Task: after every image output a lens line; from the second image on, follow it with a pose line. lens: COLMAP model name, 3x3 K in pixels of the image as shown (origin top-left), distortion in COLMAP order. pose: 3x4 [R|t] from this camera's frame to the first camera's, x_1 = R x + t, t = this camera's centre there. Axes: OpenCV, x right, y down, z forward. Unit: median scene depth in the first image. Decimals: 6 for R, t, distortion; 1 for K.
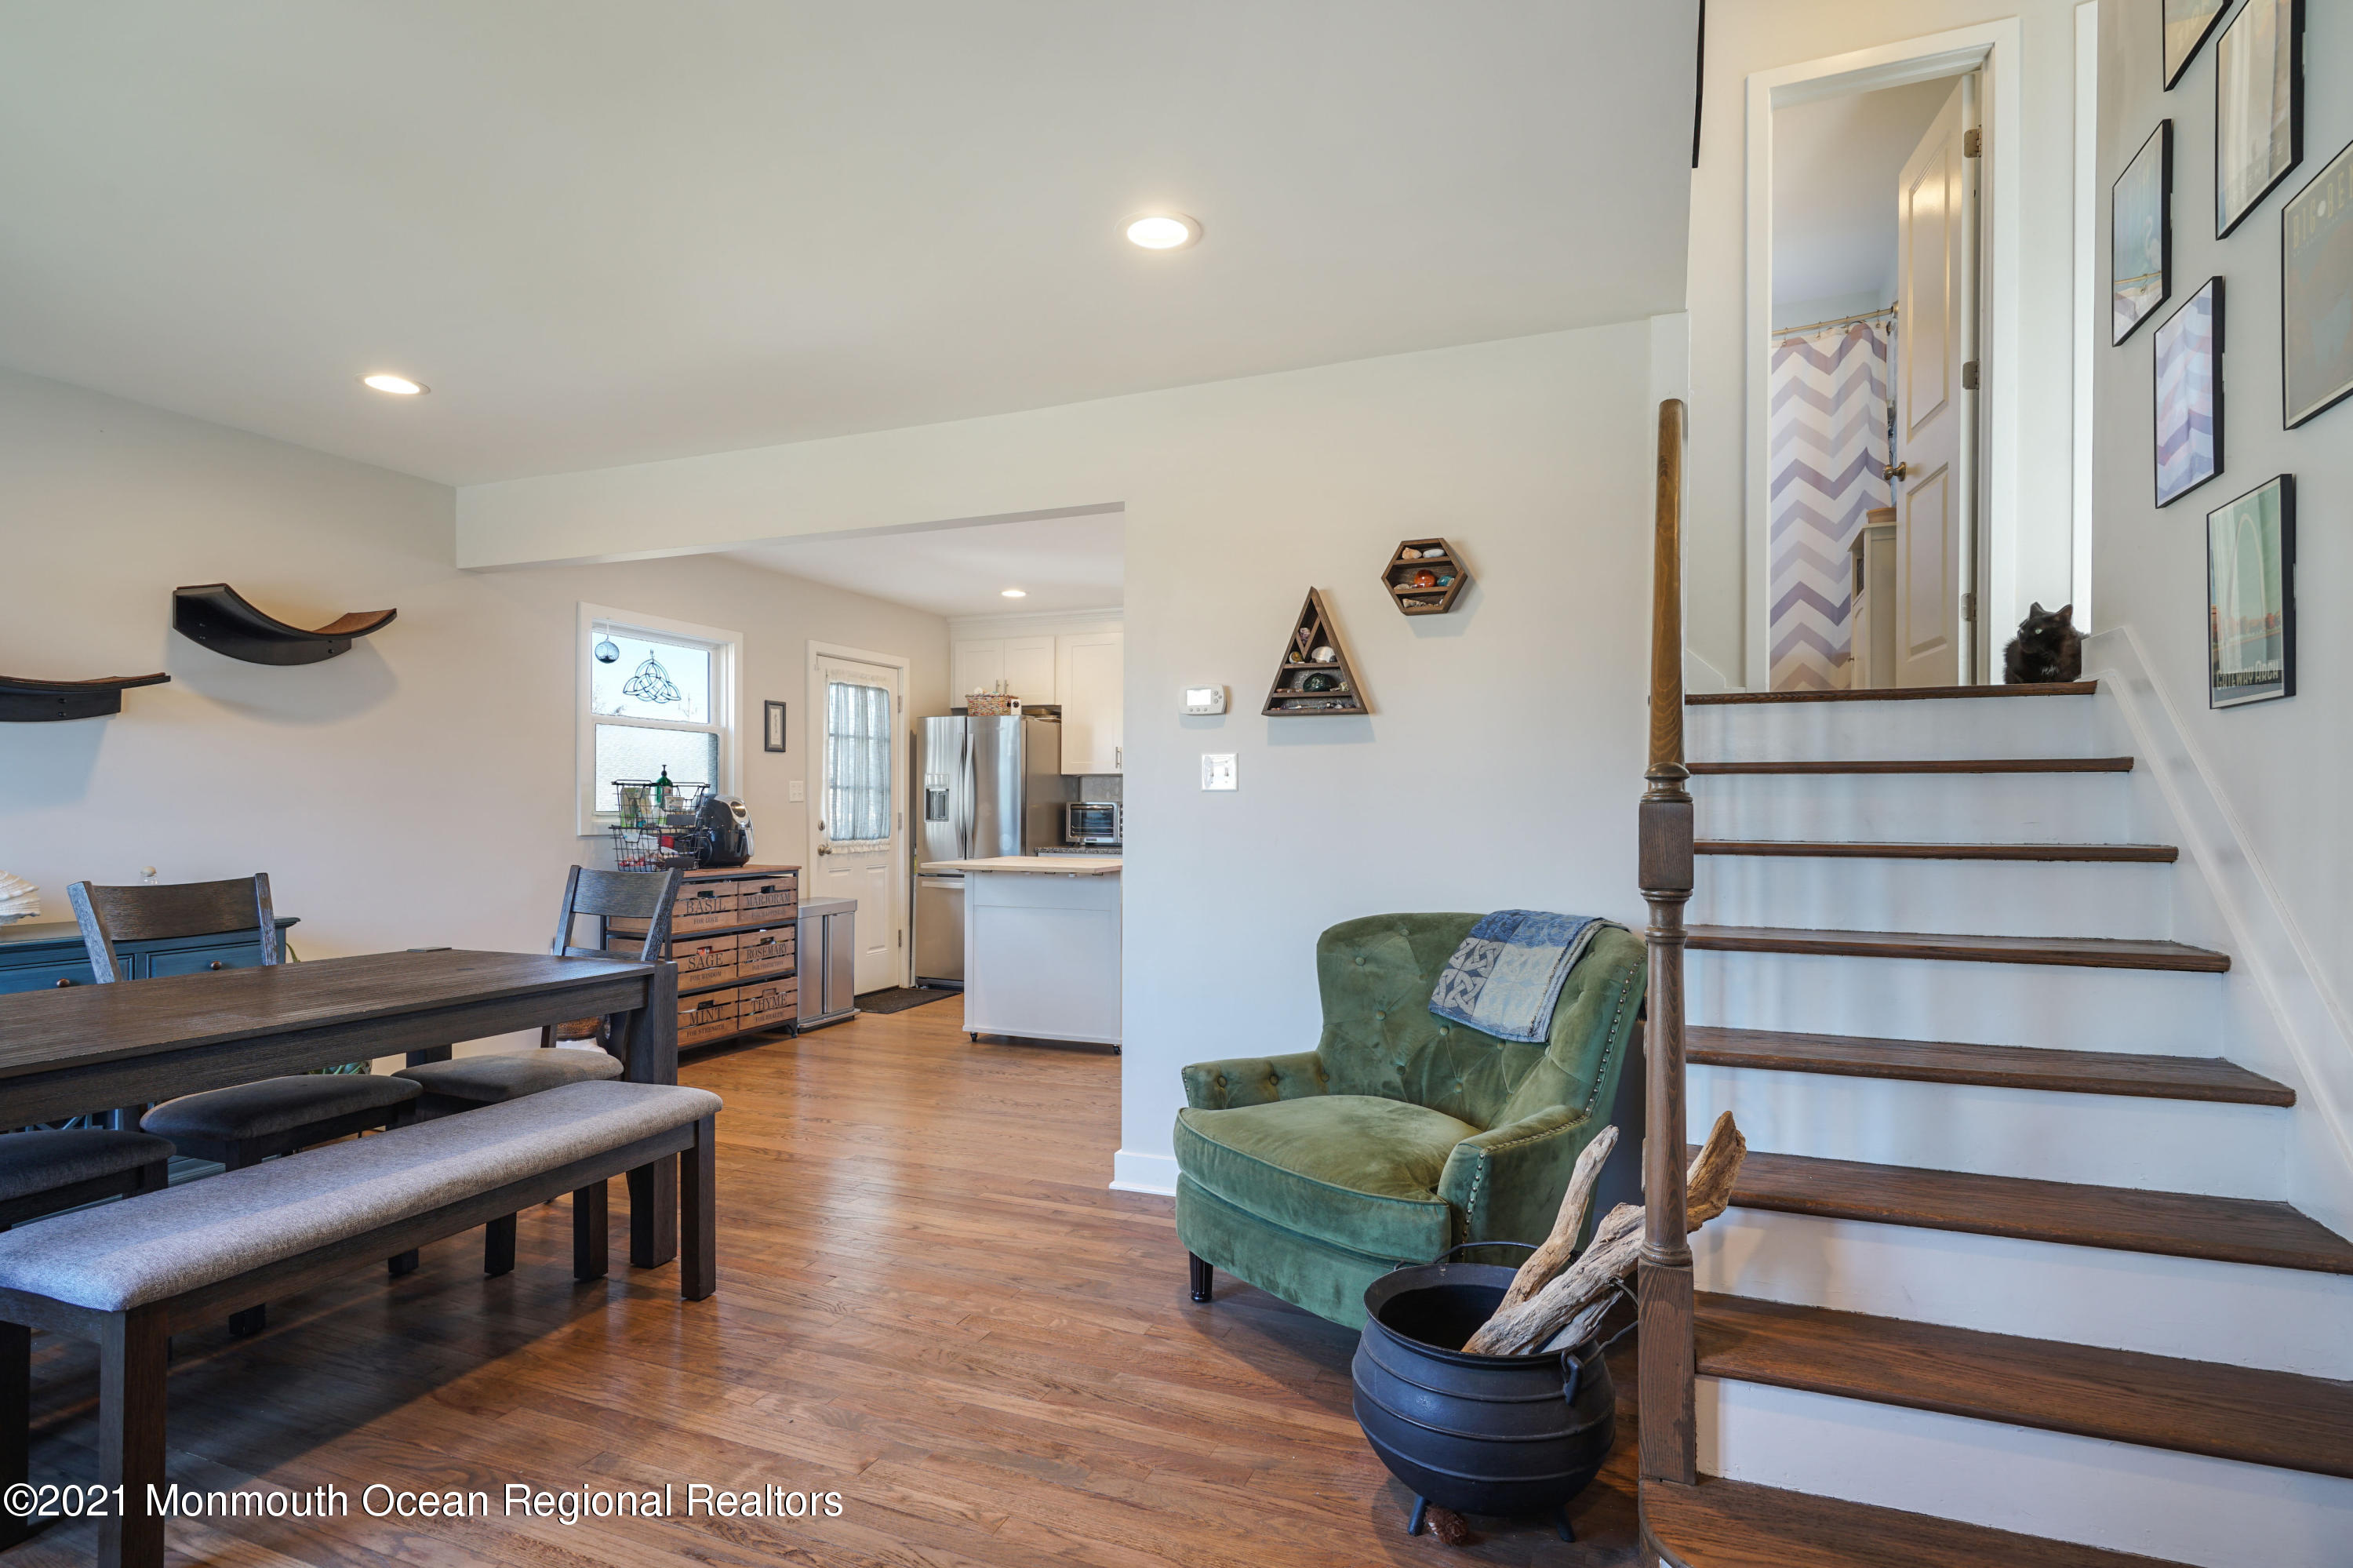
lens RADIAL K [[1168.9, 0, 1177.2], [0, 1168.9, 808.8], [0, 0, 1]] dist [0.001504, 0.000792]
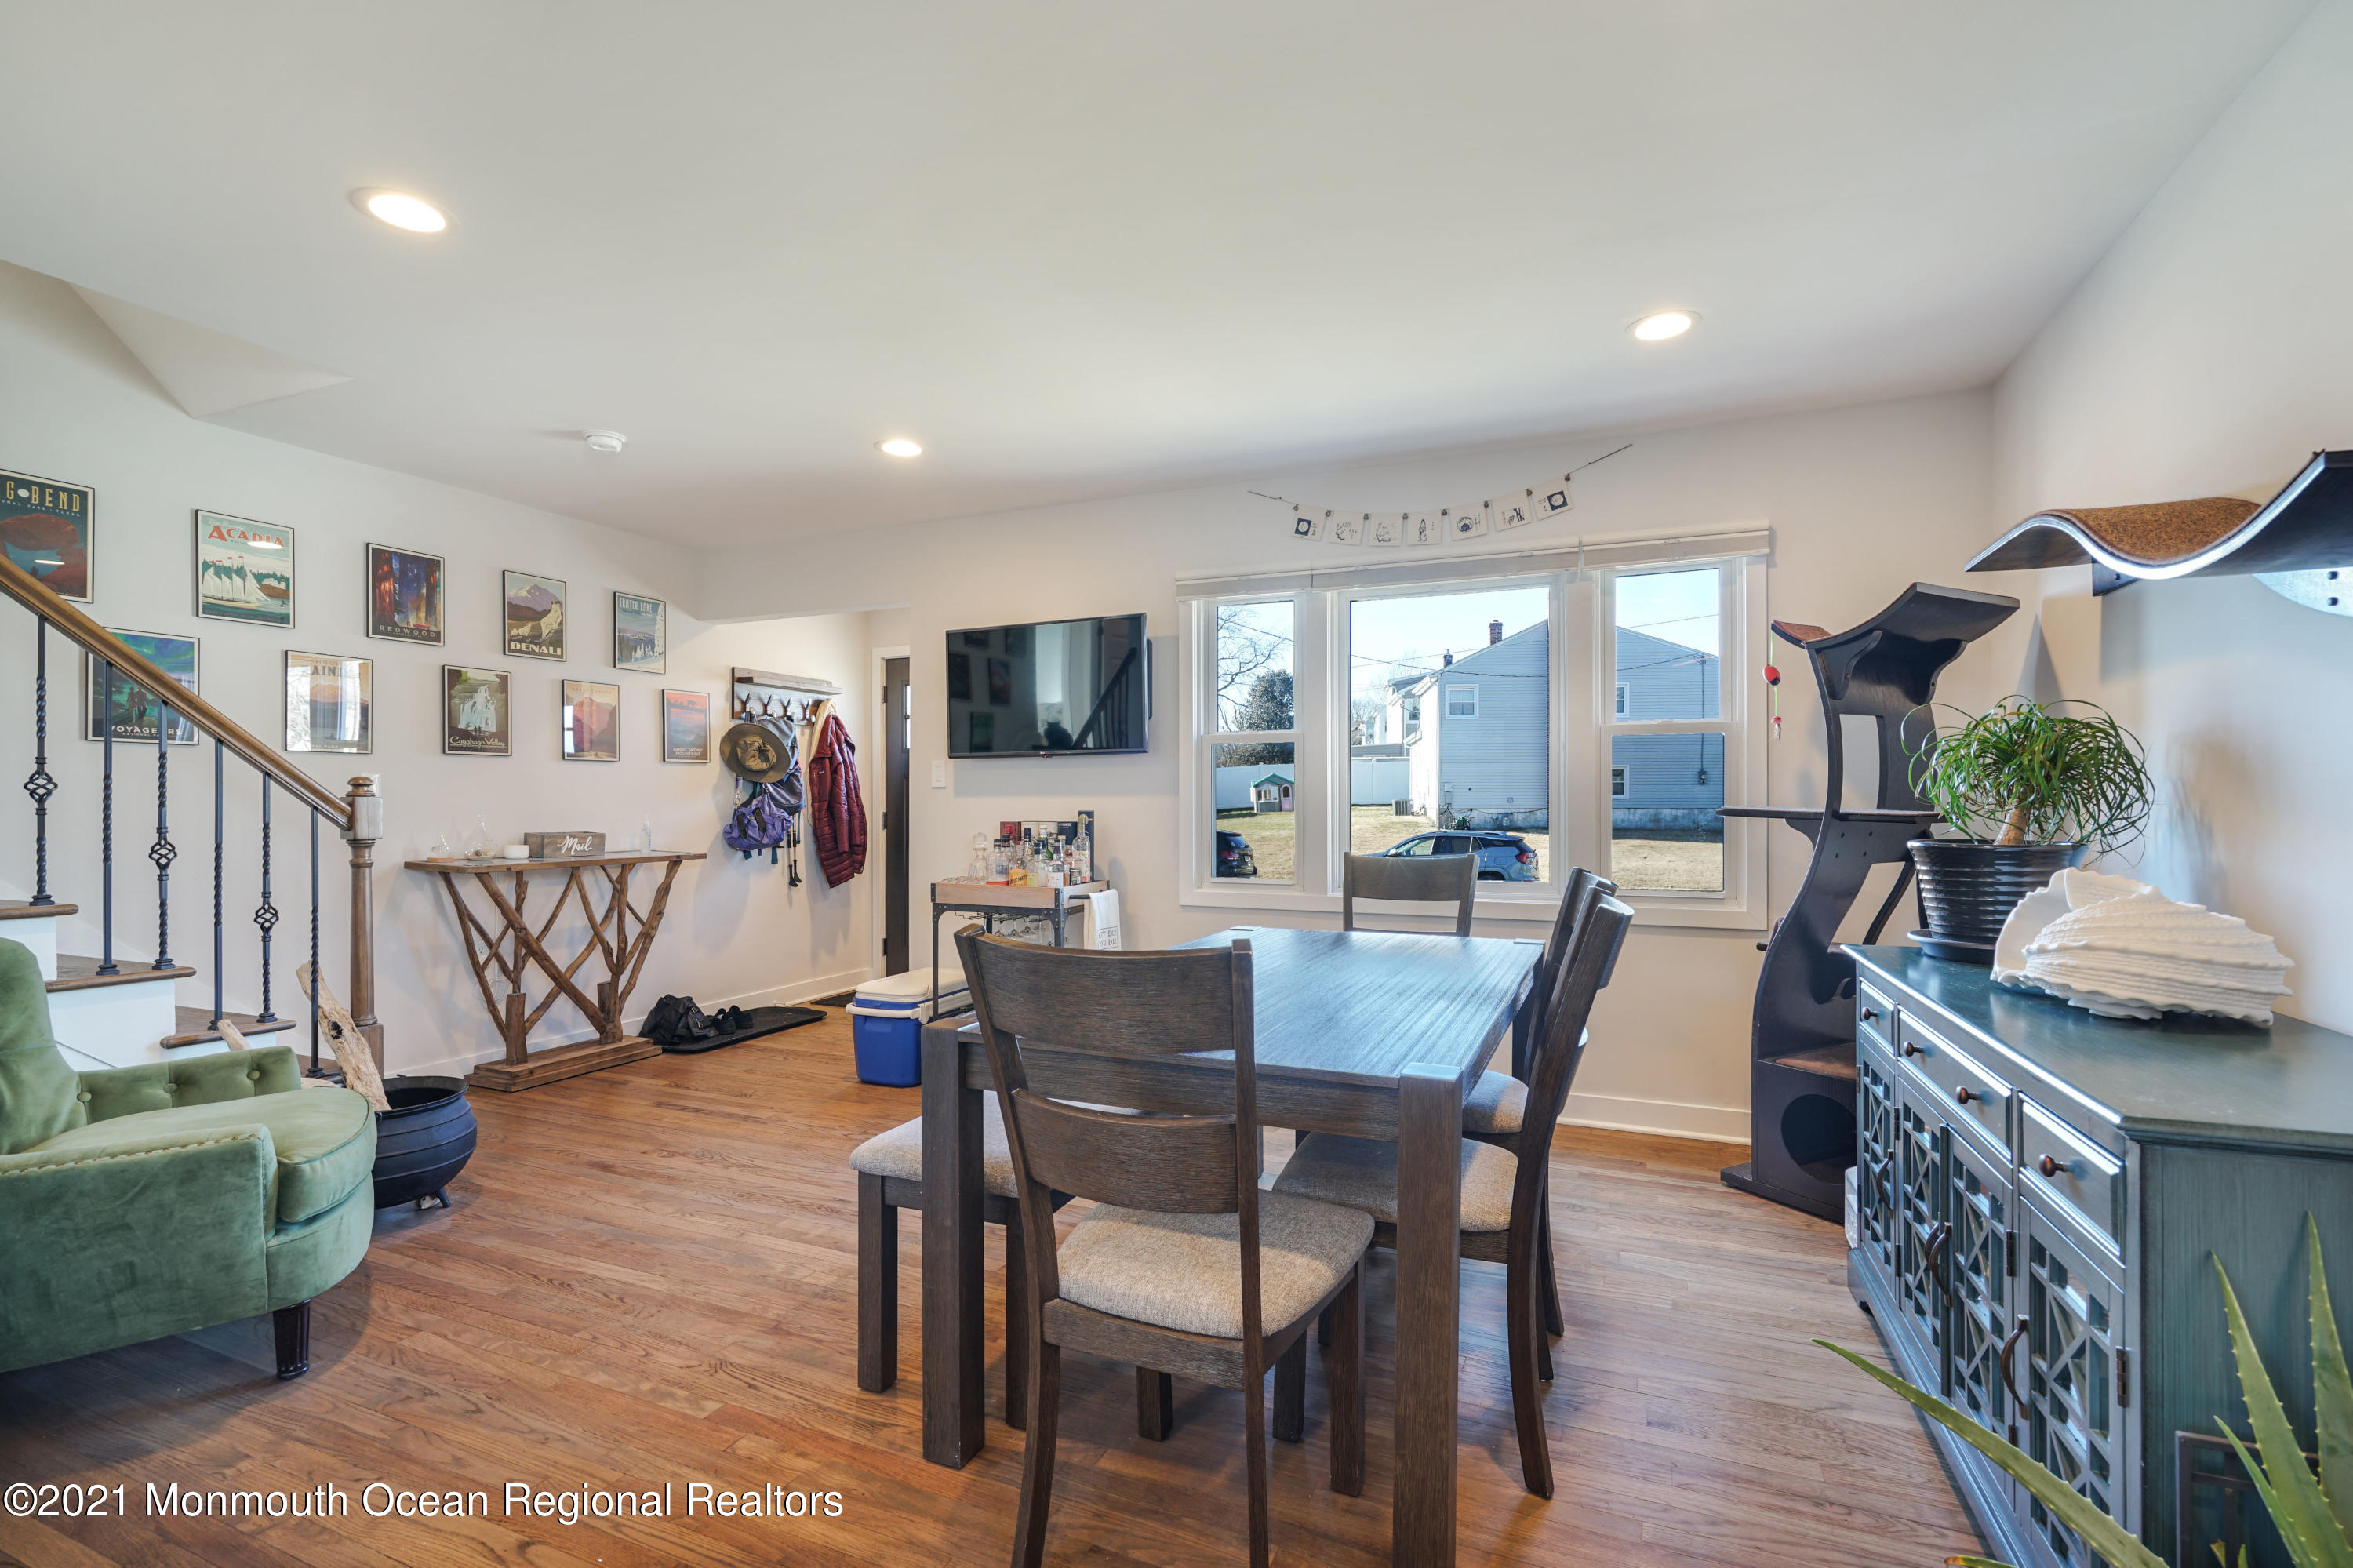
lens RADIAL K [[1072.7, 0, 1179.5], [0, 1072.7, 779.9], [0, 0, 1]] dist [-0.001356, 0.000899]
pose [[-0.999764, -0.000772, 0.021729, -0.652707], [-0.001037, 0.999925, -0.012175, -0.007208], [-0.021718, -0.012195, -0.999690, 1.799273]]
